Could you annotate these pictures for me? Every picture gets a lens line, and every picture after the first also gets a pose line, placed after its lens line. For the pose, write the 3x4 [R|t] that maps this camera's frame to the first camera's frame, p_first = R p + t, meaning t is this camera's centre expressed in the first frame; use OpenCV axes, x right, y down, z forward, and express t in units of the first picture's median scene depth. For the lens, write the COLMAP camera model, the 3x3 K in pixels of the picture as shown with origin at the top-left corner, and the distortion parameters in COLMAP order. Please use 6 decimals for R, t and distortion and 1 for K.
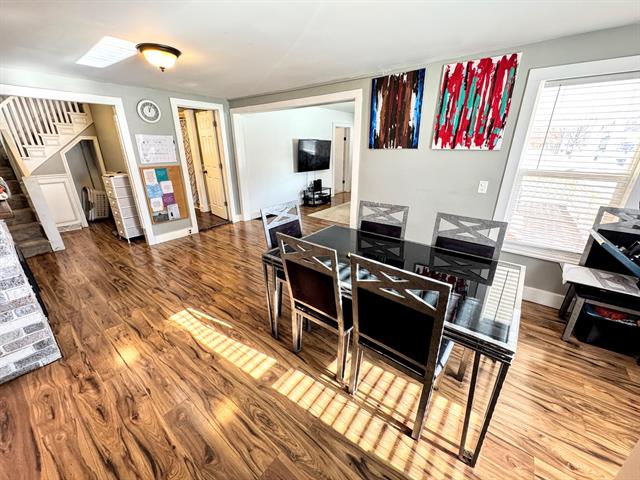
lens RADIAL K [[254.7, 0, 318.8], [0, 254.7, 242.6], [0, 0, 1]] dist [-0.000377, 0.000204]
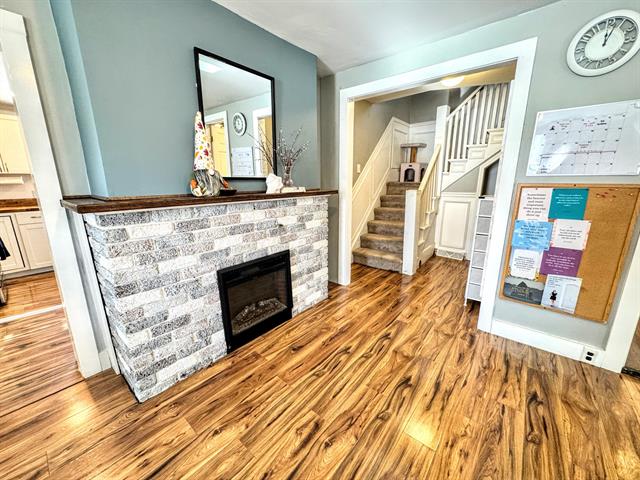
lens RADIAL K [[254.7, 0, 319.9], [0, 254.7, 239.9], [0, 0, 1]] dist [-0.000377, 0.000204]
pose [[-0.021355, 0.231511, -0.972598, -0.190167], [-0.349641, 0.909661, 0.224207, -0.162600], [0.936640, 0.344848, 0.061520, 0.609719]]
